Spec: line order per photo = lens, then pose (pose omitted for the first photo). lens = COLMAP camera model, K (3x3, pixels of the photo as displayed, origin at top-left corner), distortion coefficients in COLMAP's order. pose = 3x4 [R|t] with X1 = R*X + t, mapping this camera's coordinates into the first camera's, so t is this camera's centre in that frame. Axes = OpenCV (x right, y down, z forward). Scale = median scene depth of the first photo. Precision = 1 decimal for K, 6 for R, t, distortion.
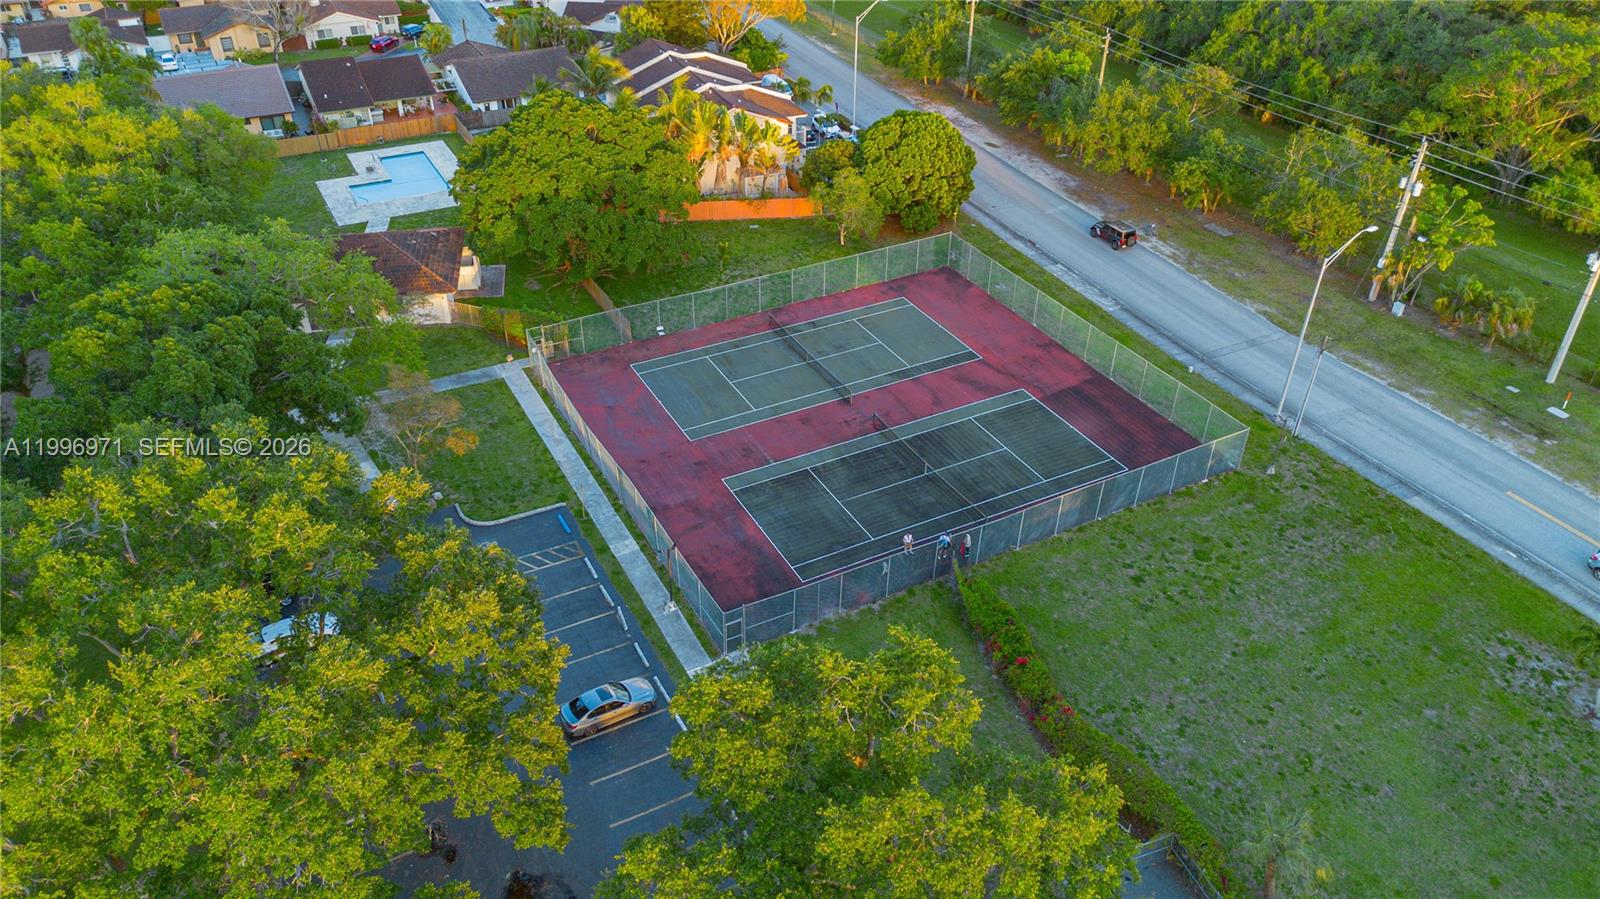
lens RADIAL K [[1119.6, 0, 798.5], [0, 1119.6, 449.3], [0, 0, 1]] dist [0.068804, -0.075129]
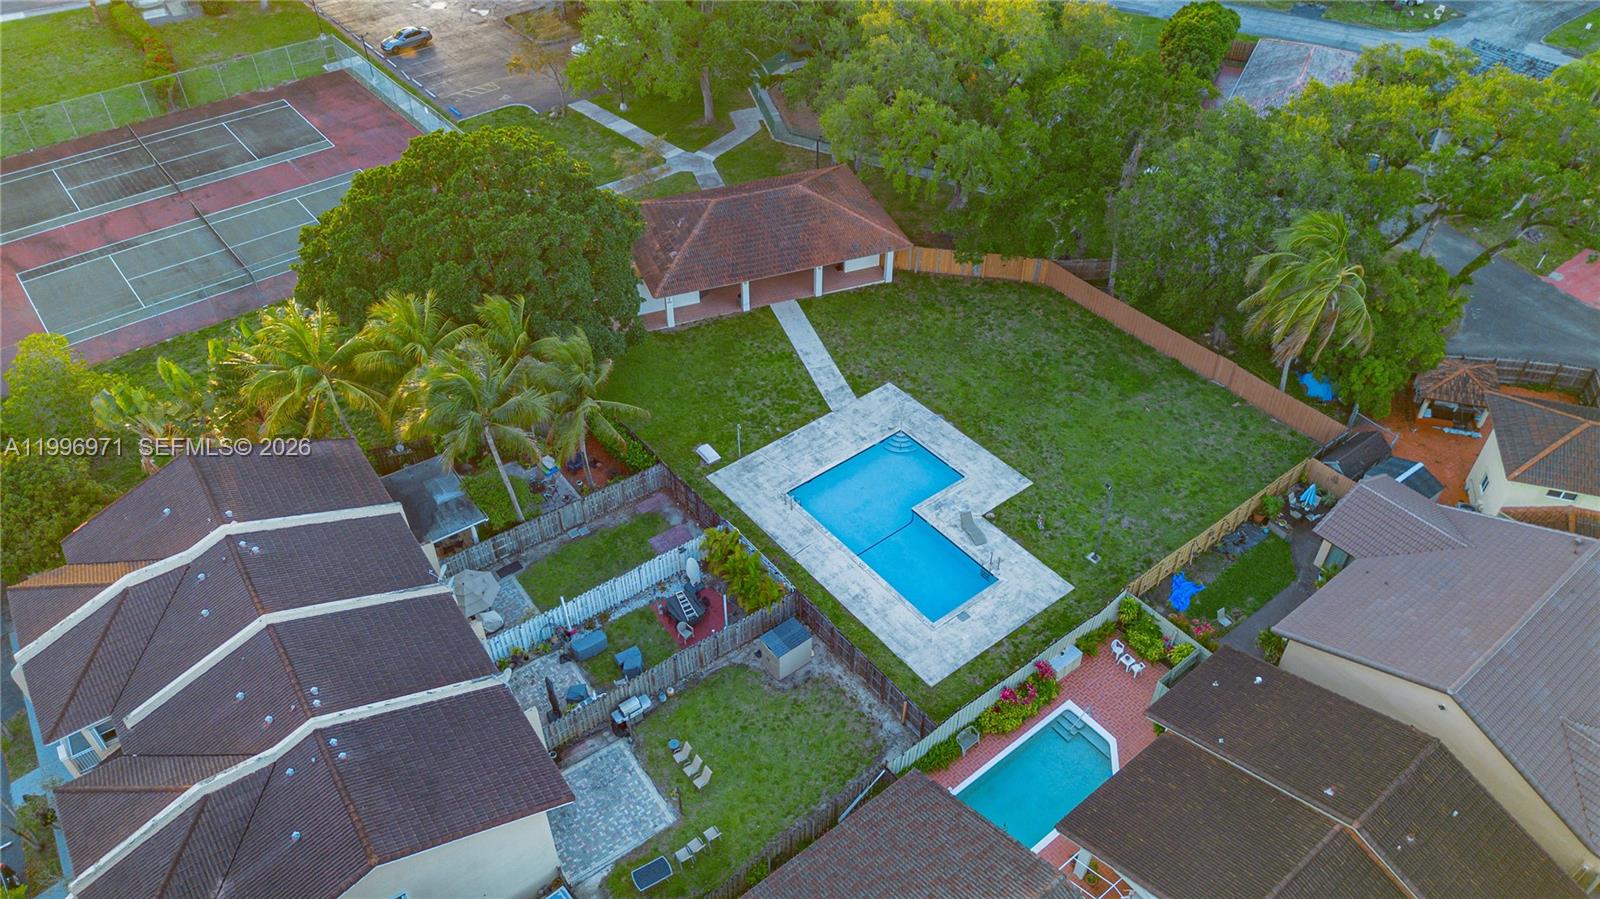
lens RADIAL K [[1119.6, 0, 798.5], [0, 1119.6, 449.3], [0, 0, 1]] dist [0.068804, -0.075129]
pose [[-0.984532, 0.116187, -0.131136, -0.336717], [-0.102061, 0.228043, 0.968287, -1.055670], [0.142407, 0.966694, -0.212658, 1.500670]]
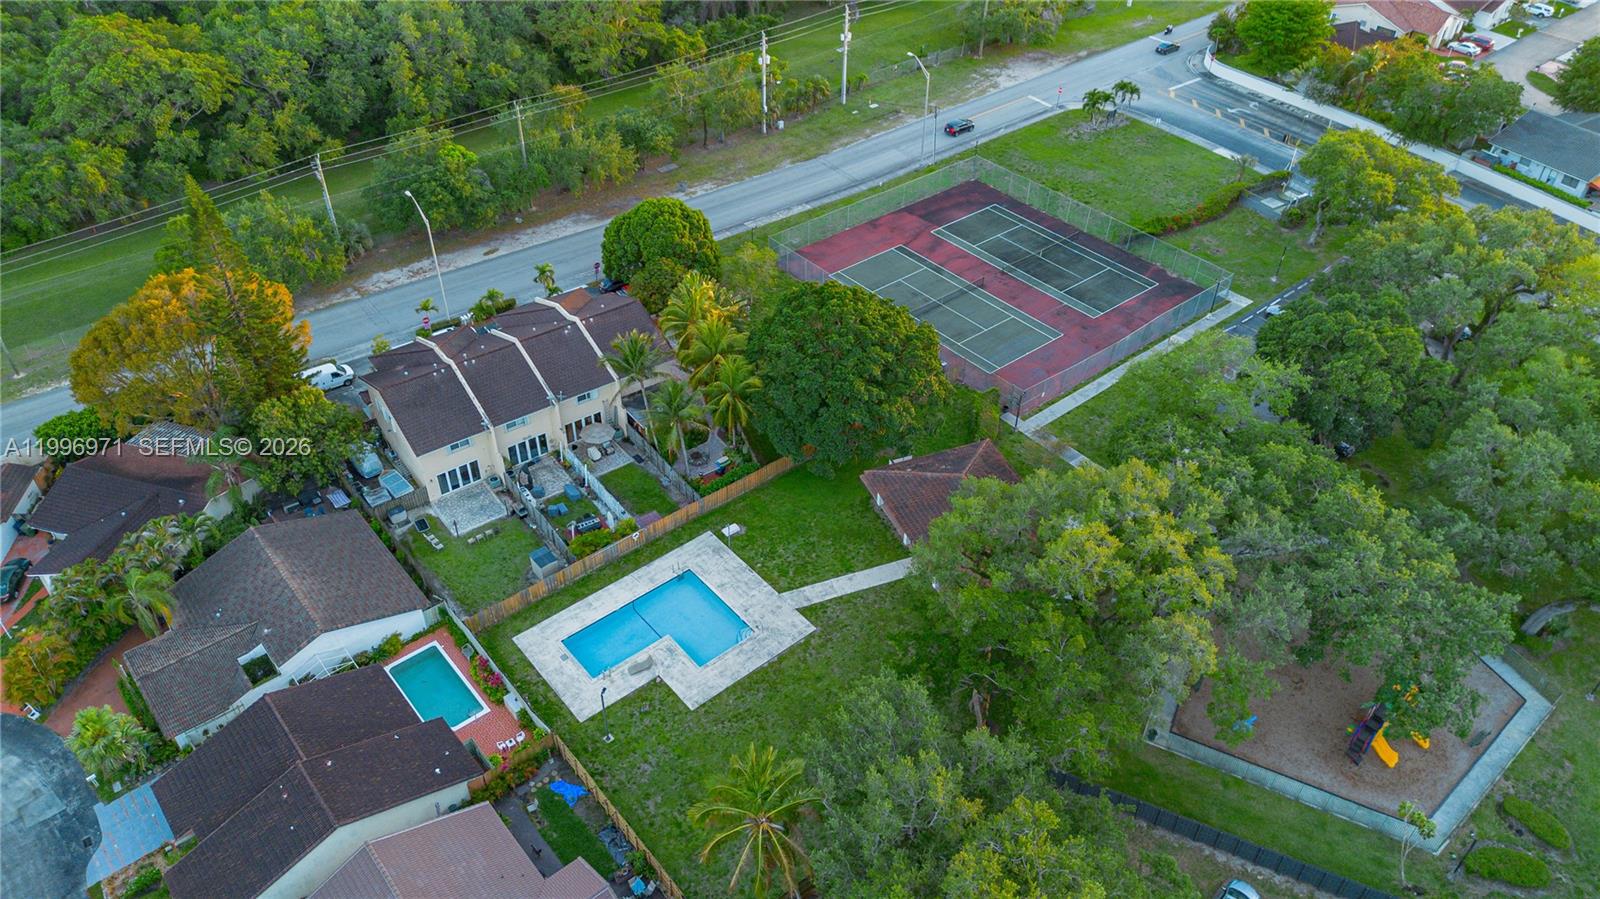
lens RADIAL K [[1119.6, 0, 798.5], [0, 1119.6, 449.3], [0, 0, 1]] dist [0.068804, -0.075129]
pose [[-0.207849, -0.626397, 0.751282, -1.193003], [0.547038, 0.562279, 0.620155, -1.001970], [-0.810893, 0.539878, 0.225794, 0.971827]]
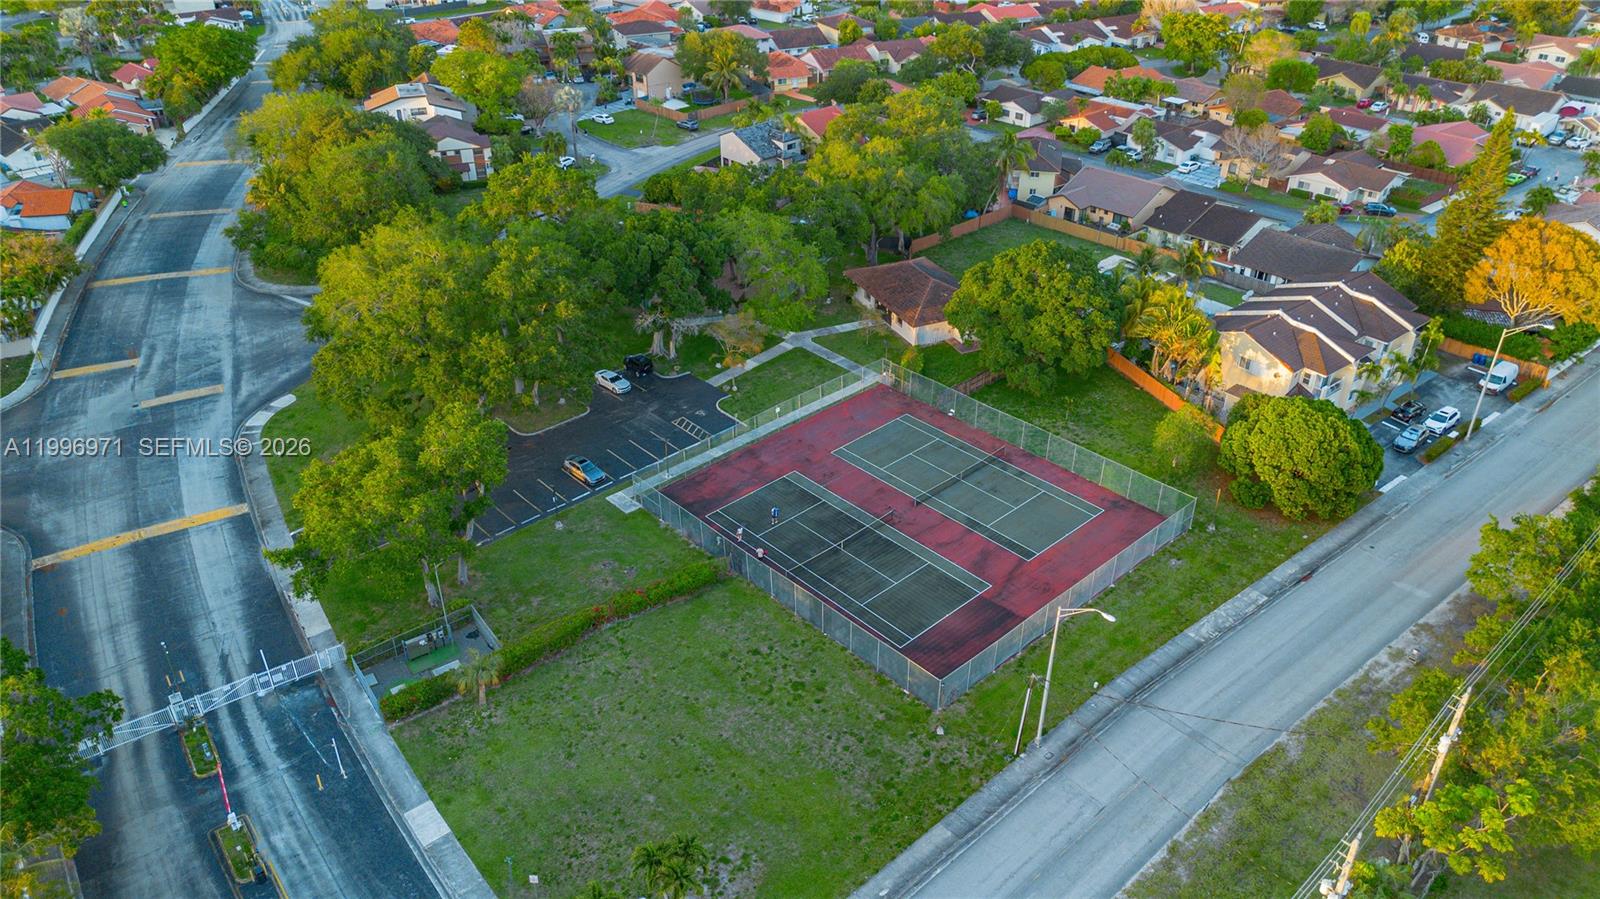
lens RADIAL K [[1119.6, 0, 798.5], [0, 1119.6, 449.3], [0, 0, 1]] dist [0.068804, -0.075129]
pose [[0.253071, 0.497484, -0.829738, 1.044950], [-0.553251, 0.777995, 0.297718, -0.399805], [0.793642, 0.383710, 0.472122, 0.254892]]
